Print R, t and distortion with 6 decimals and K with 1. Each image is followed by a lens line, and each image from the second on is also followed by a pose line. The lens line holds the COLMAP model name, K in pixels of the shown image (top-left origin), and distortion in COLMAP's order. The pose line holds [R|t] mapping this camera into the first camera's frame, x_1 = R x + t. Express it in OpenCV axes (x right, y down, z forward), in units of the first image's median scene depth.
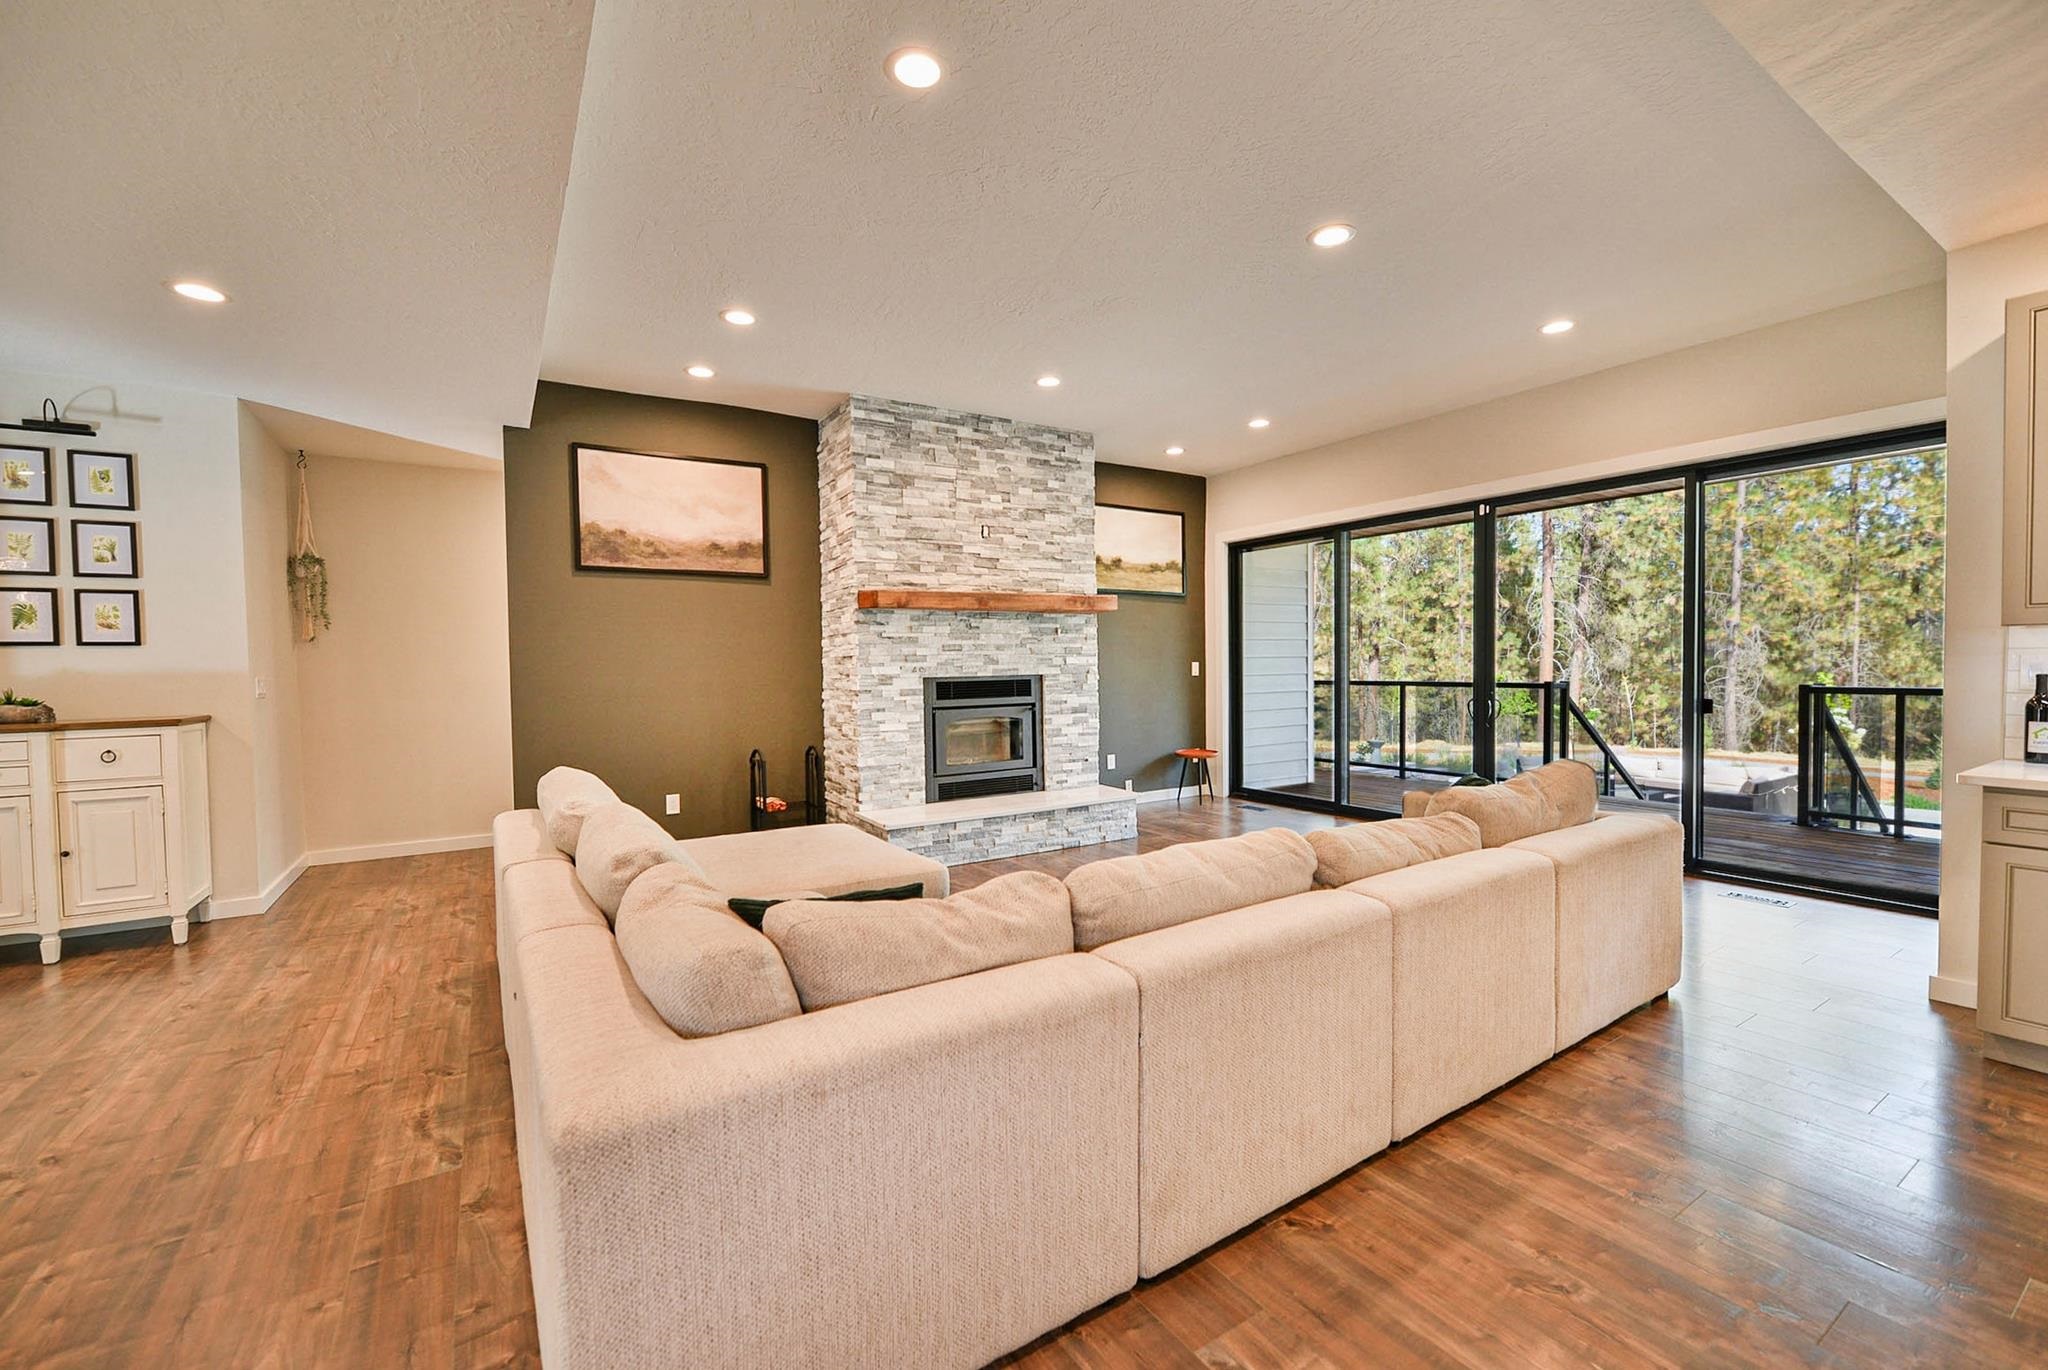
lens RADIAL K [[830.4, 0, 1024.0], [0, 830.4, 685.0], [0, 0, 1]] dist [-0.002735, -0.000581]
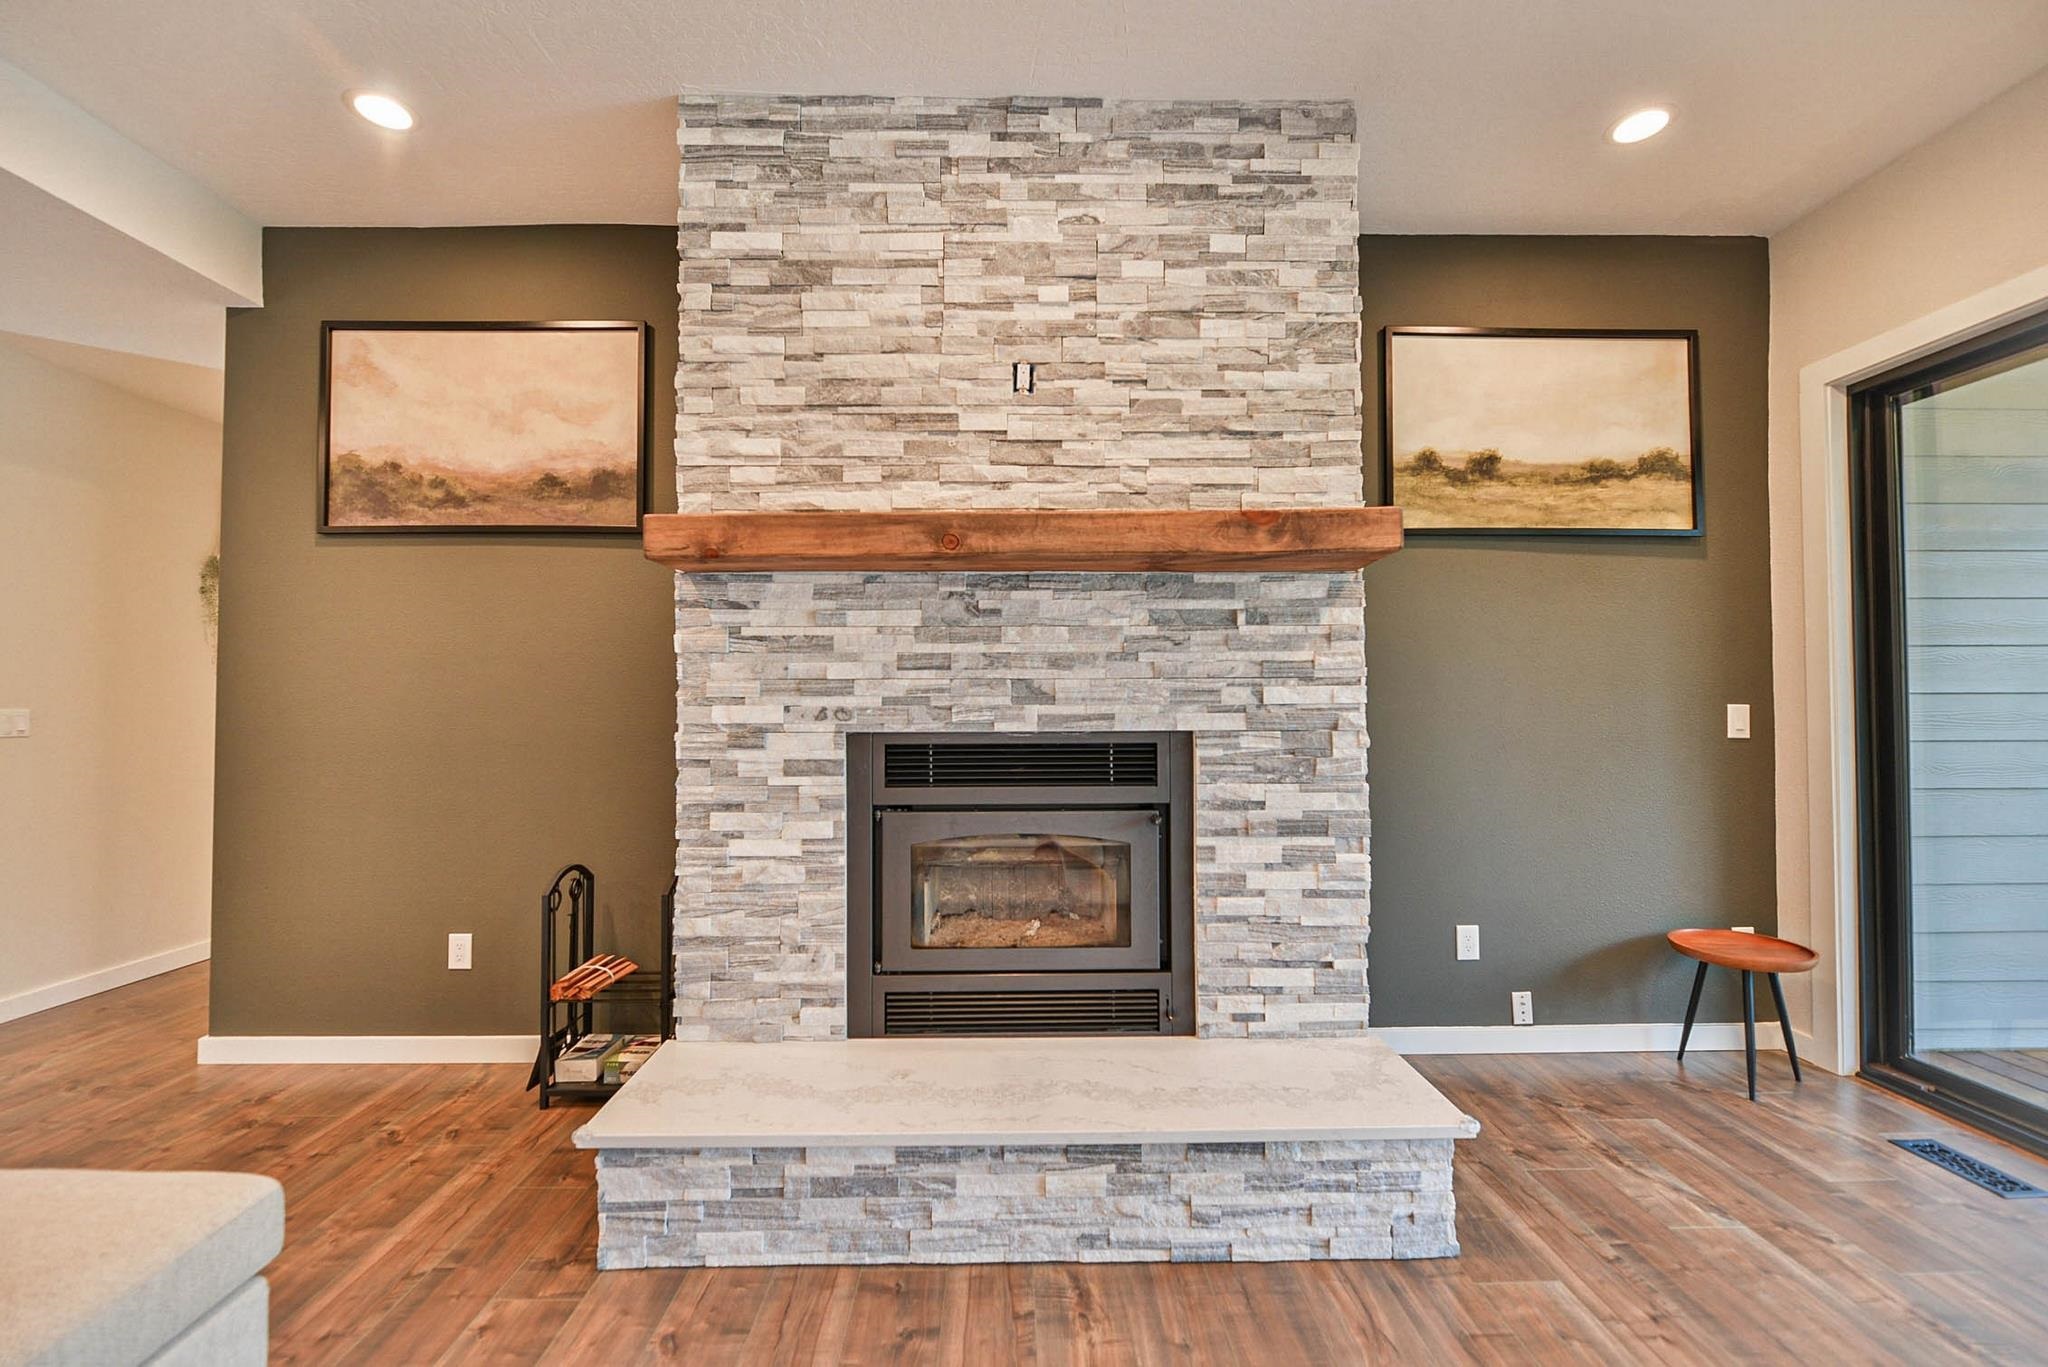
lens RADIAL K [[830.4, 0, 1024.0], [0, 830.4, 683.5], [0, 0, 1]] dist [-0.002735, -0.000581]
pose [[0.852508, -0.000290, -0.522713, 0.164249], [-0.023004, 0.999010, -0.038074, -0.018844], [0.522207, 0.044483, 0.851658, 0.652569]]
